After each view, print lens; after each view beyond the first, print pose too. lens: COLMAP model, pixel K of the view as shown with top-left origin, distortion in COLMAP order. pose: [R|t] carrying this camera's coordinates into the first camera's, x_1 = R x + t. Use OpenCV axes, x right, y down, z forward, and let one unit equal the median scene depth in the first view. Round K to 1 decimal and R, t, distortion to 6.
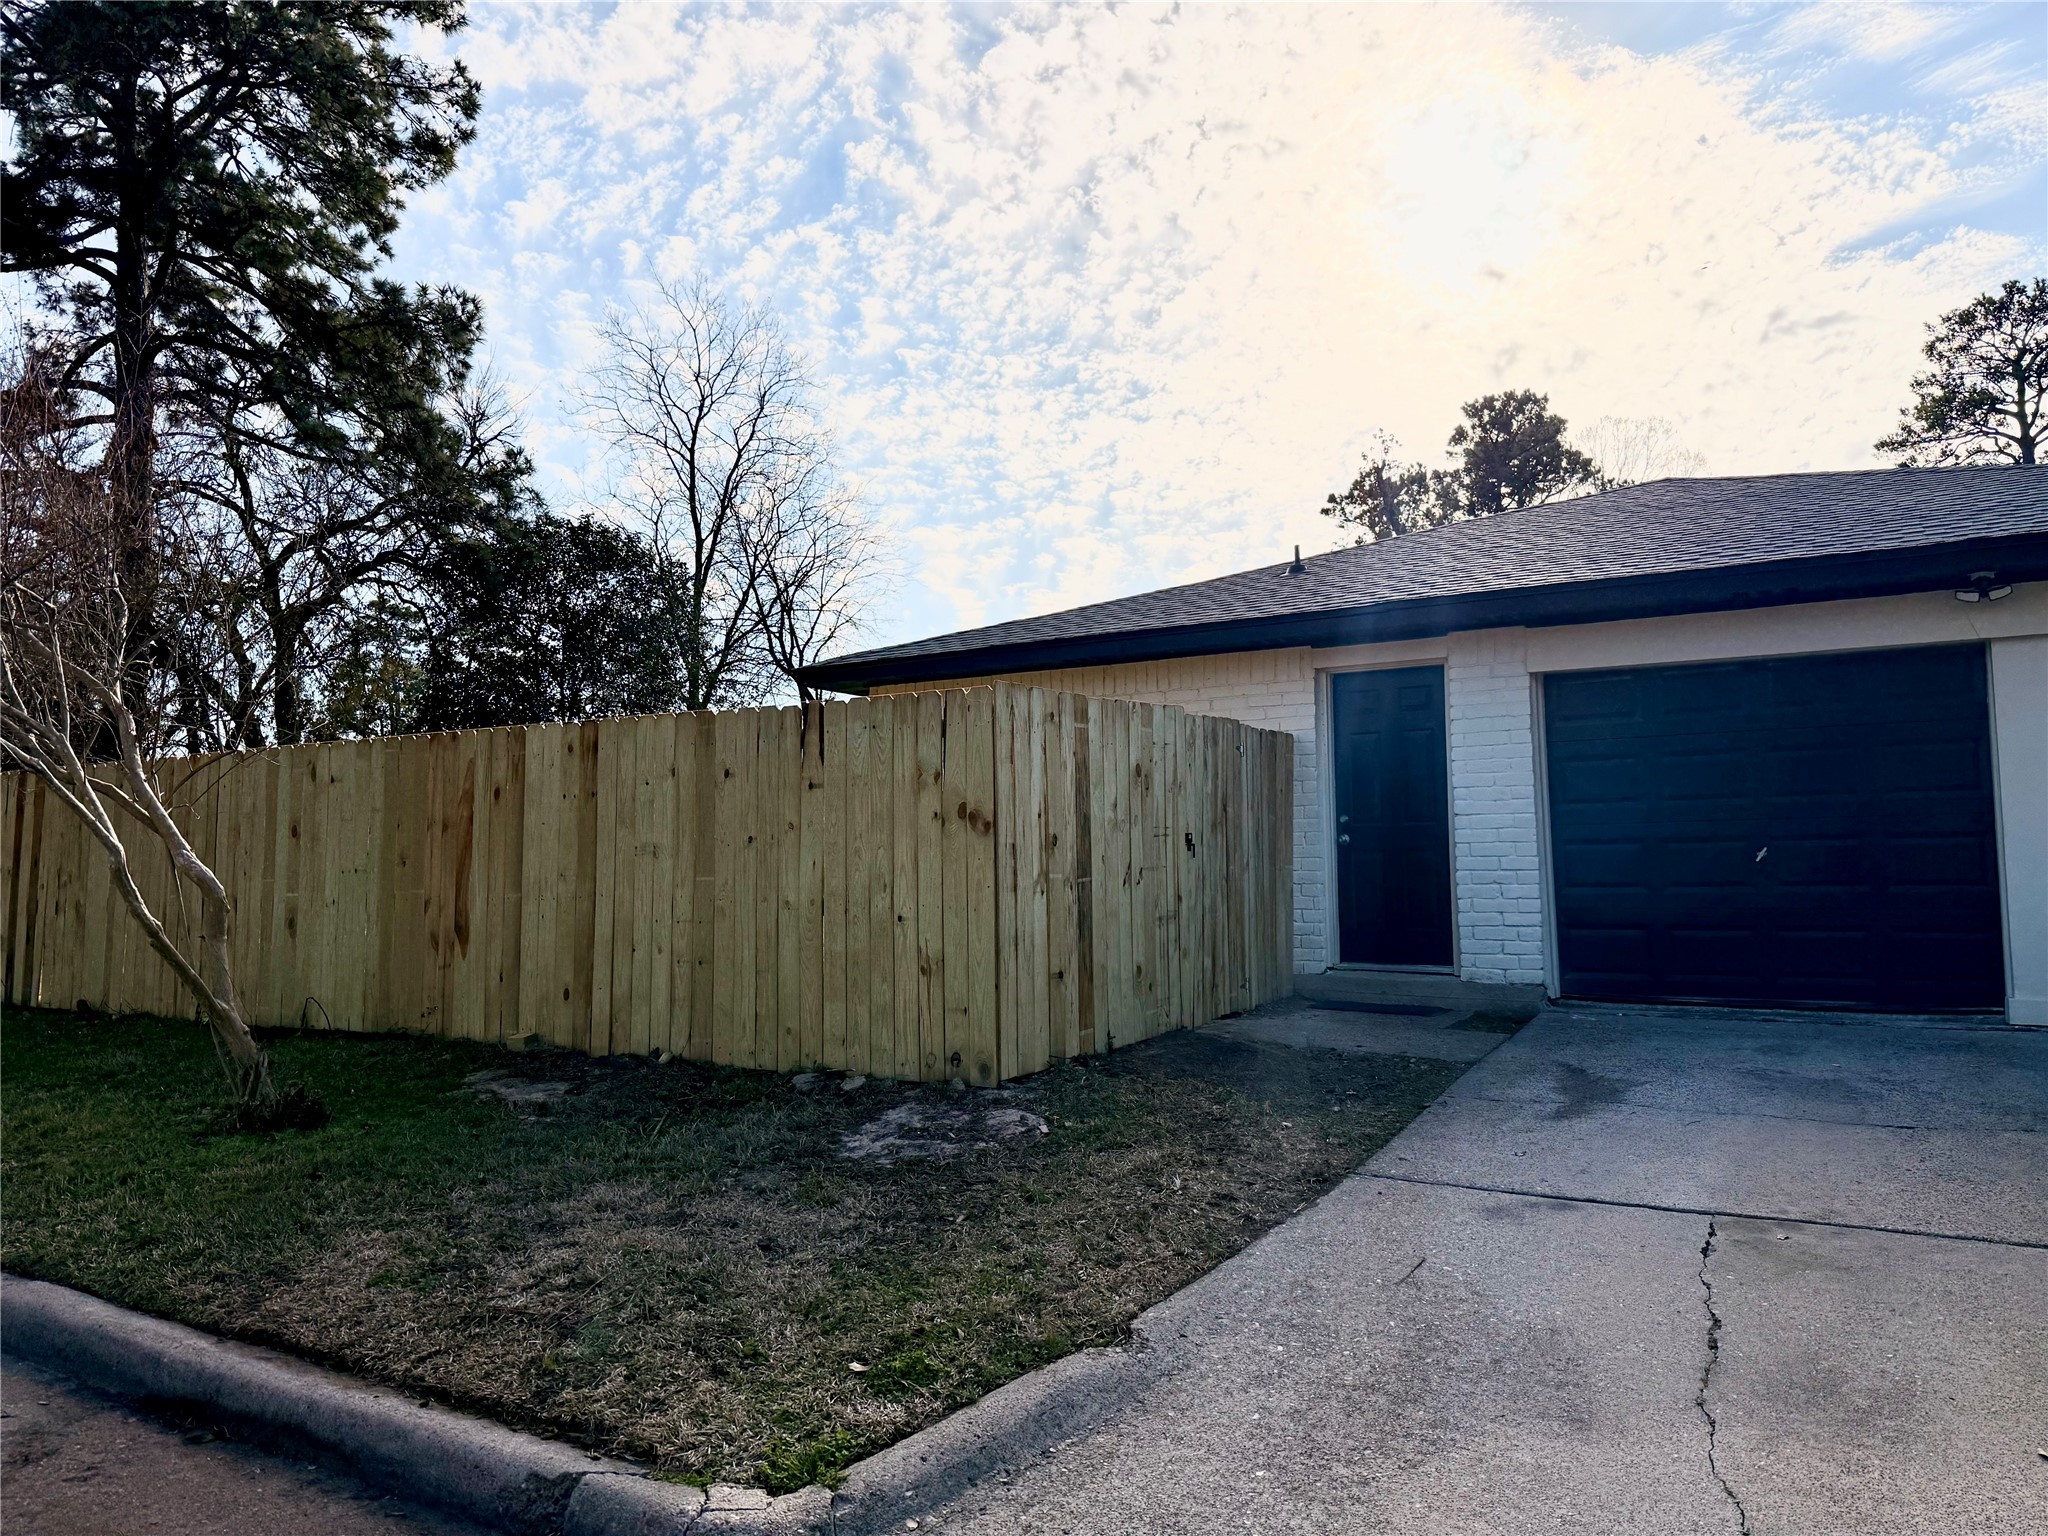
lens RADIAL K [[1451.0, 0, 1016.3], [0, 1451.0, 767.2], [0, 0, 1]] dist [0.051384, -0.062963]
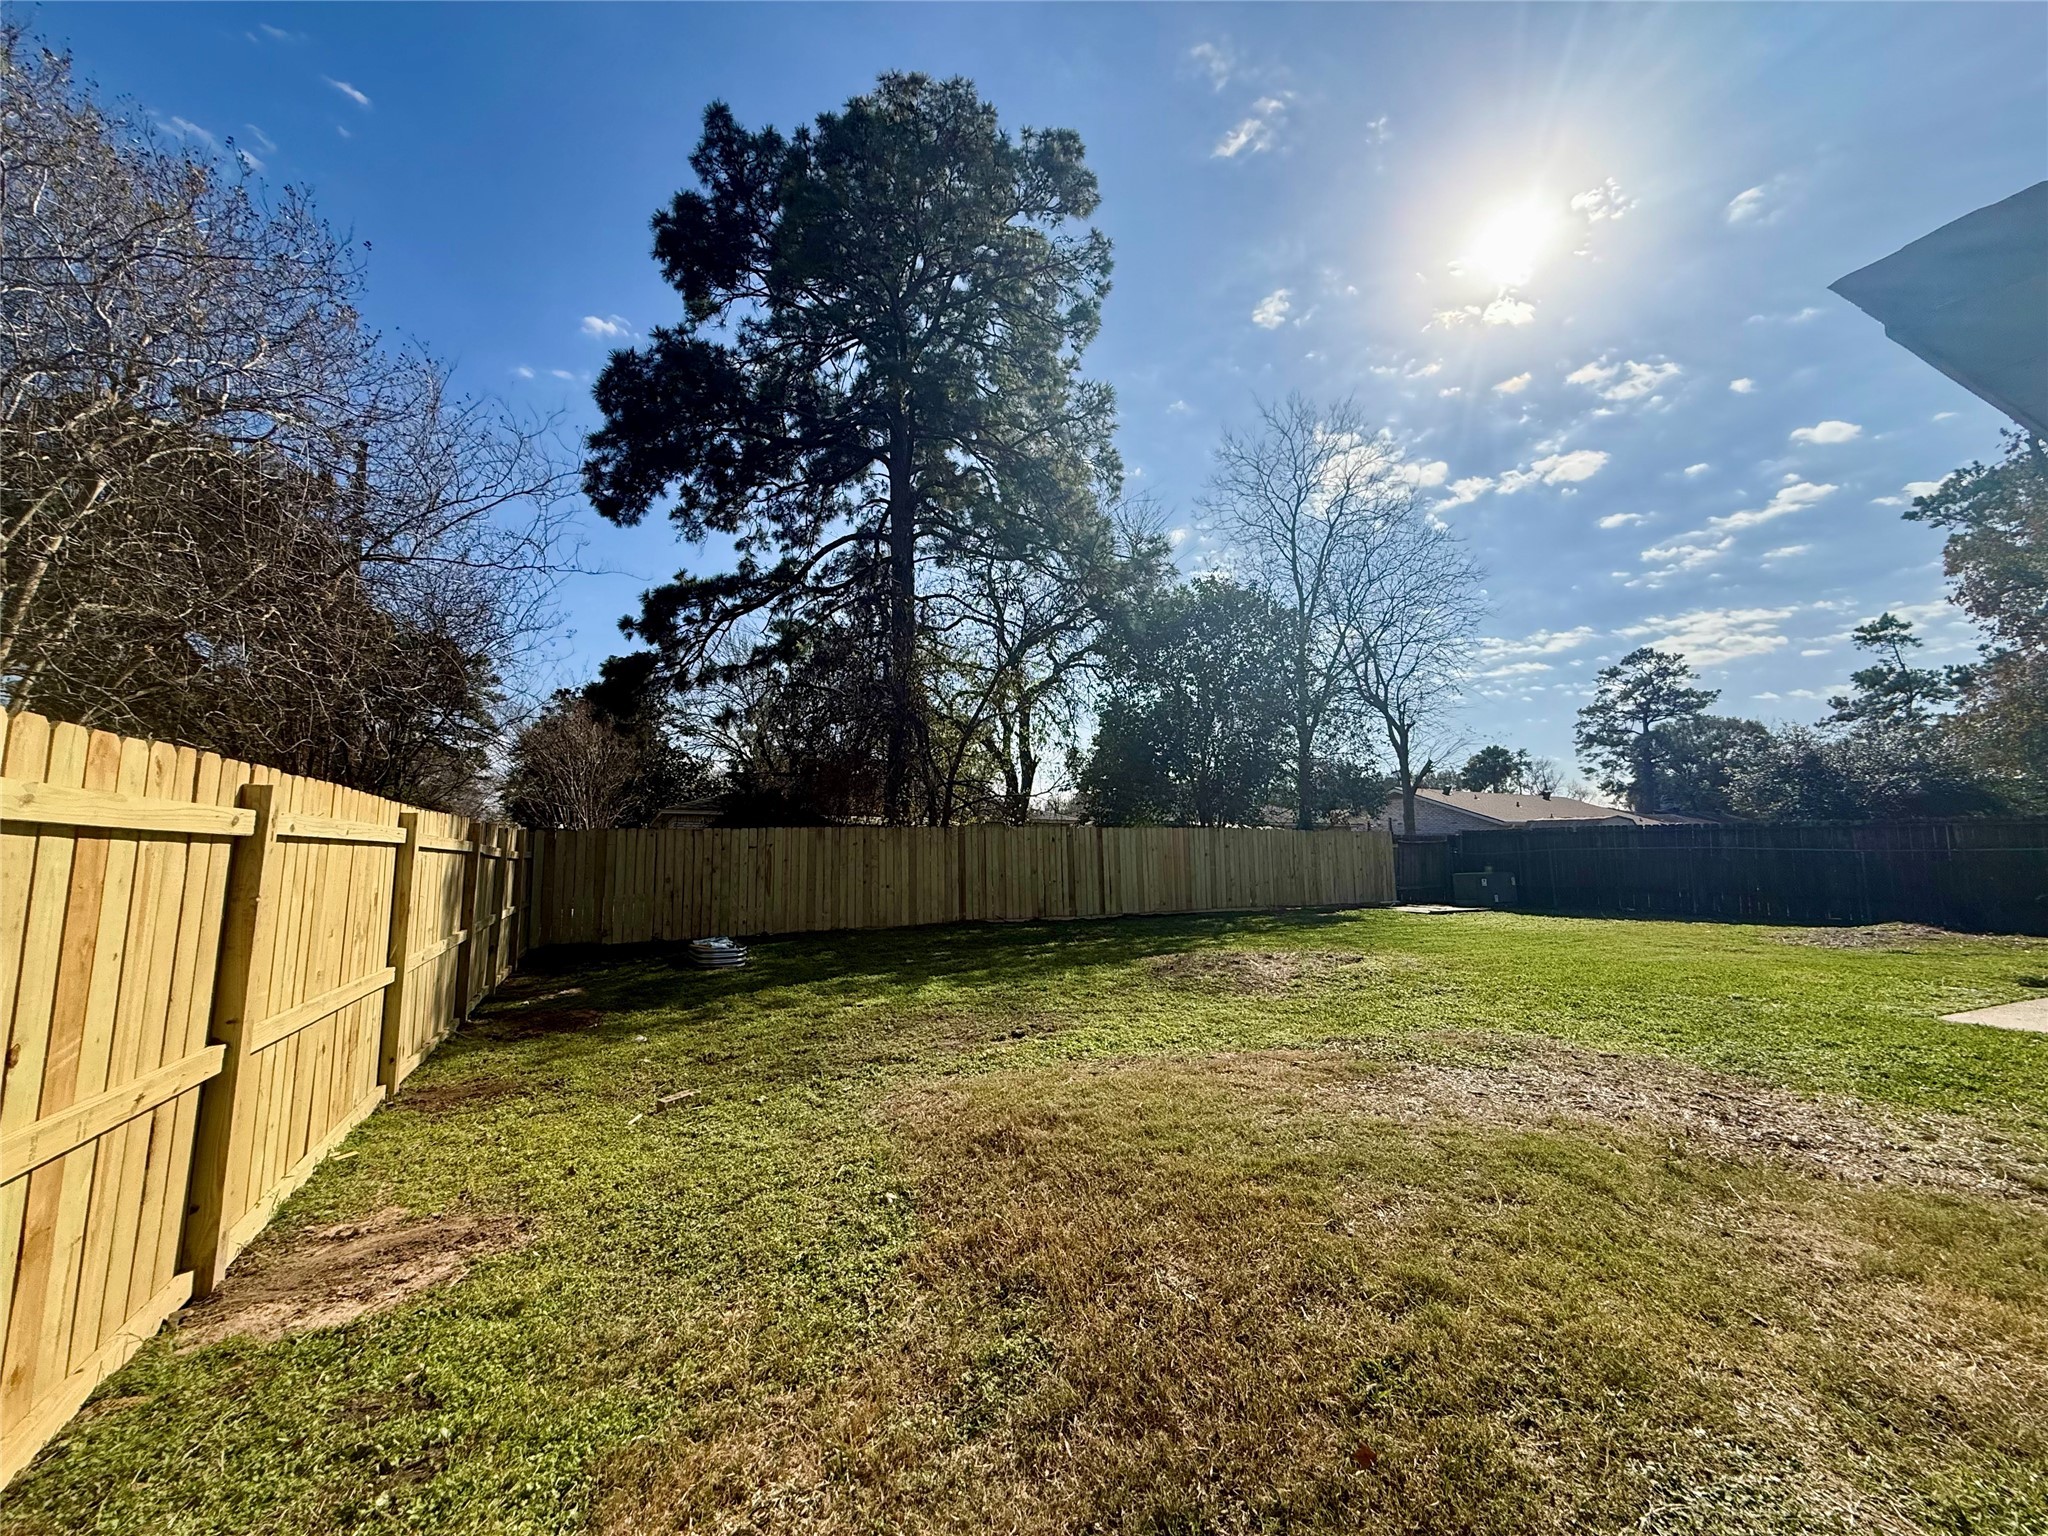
lens RADIAL K [[812.2, 0, 1012.2], [0, 812.2, 767.7], [0, 0, 1]] dist [0.000835, 0.000128]
pose [[0.850284, -0.052916, -0.523657, -0.068720], [0.037096, 0.998484, -0.040662, 0.010338], [0.525014, 0.015149, 0.850958, 0.264460]]
